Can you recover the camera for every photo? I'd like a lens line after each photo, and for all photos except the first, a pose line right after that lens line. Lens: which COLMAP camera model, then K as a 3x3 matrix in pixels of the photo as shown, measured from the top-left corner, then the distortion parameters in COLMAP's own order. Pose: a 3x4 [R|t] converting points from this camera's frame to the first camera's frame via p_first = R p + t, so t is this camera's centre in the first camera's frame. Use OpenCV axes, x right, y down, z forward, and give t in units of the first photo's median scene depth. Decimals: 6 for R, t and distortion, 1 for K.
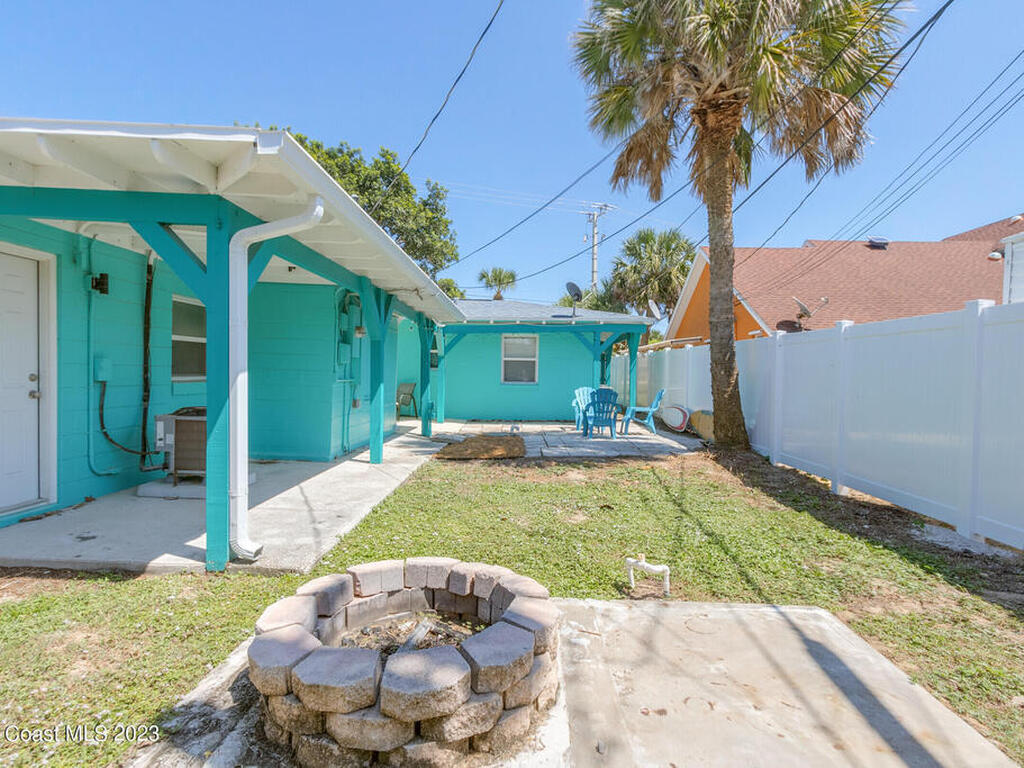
lens RADIAL K [[556.8, 0, 512.0], [0, 556.8, 384.0], [0, 0, 1]] dist [-0.001493, 0.000128]
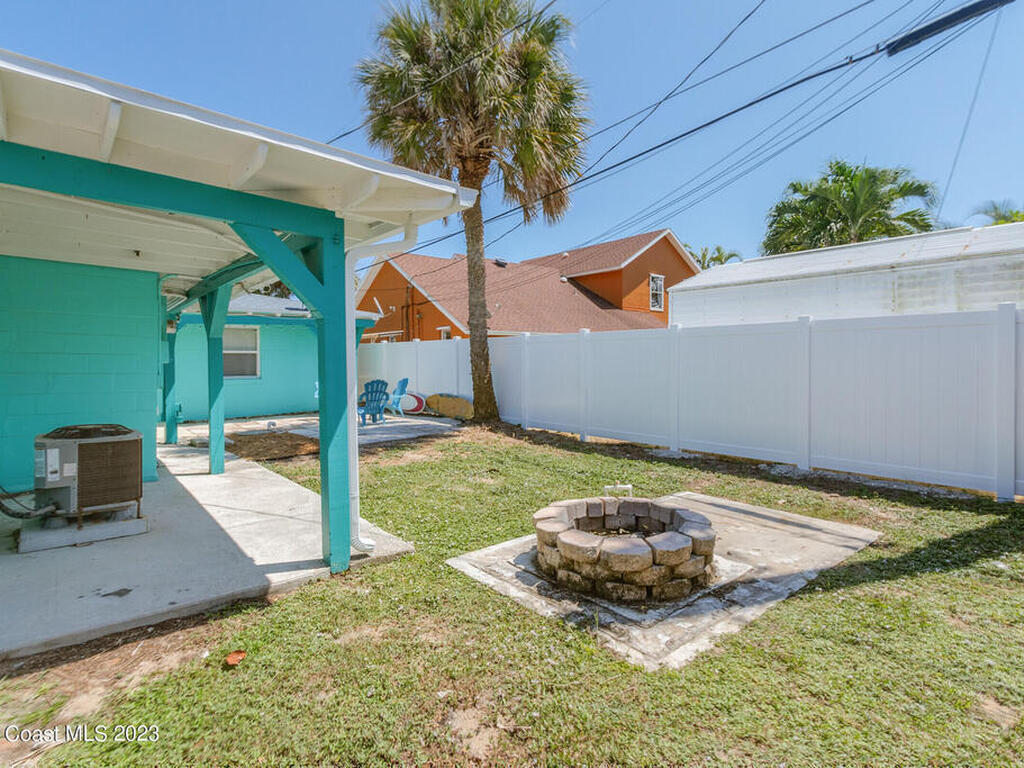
lens RADIAL K [[556.8, 0, 512.0], [0, 556.8, 384.0], [0, 0, 1]] dist [-0.001493, 0.000128]
pose [[0.725204, -0.048358, 0.686833, -0.447879], [0.029798, 0.998800, 0.038860, -0.020371], [-0.687888, -0.007715, 0.725775, 0.012359]]
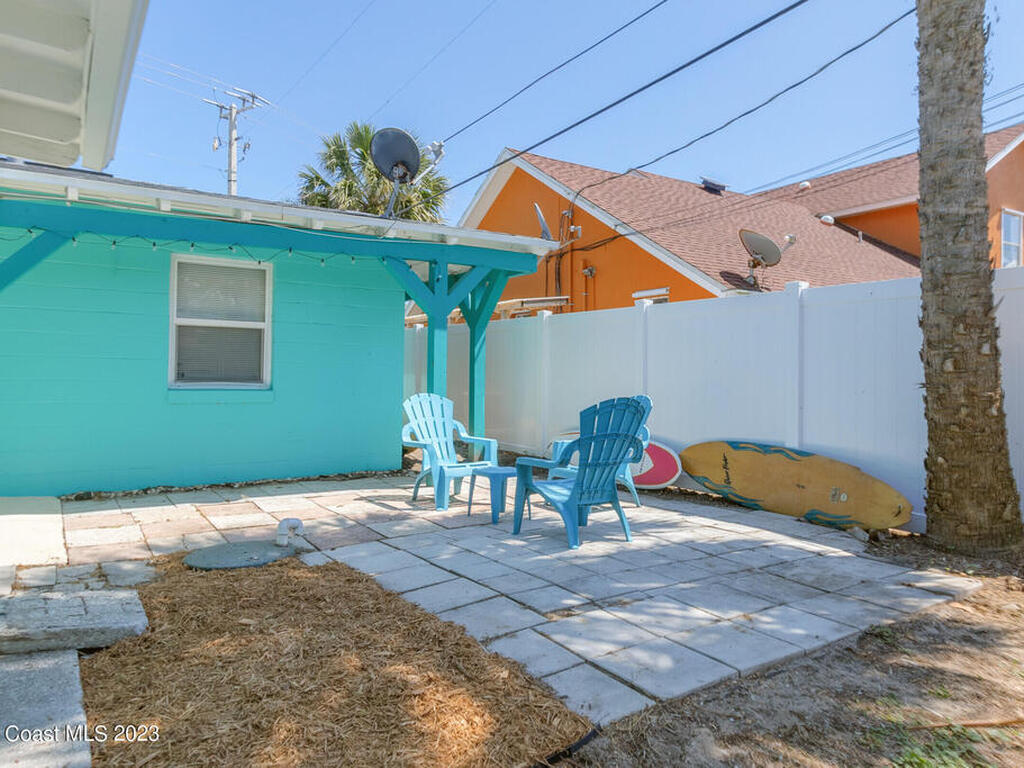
lens RADIAL K [[689.4, 0, 472.4], [0, 689.4, 383.5], [0, 0, 1]] dist [-0.002194, -0.001142]
pose [[0.829816, -0.007182, 0.557991, -0.163586], [0.010671, 0.999939, -0.002999, 0.000132], [-0.557935, 0.008443, 0.829842, 0.768614]]
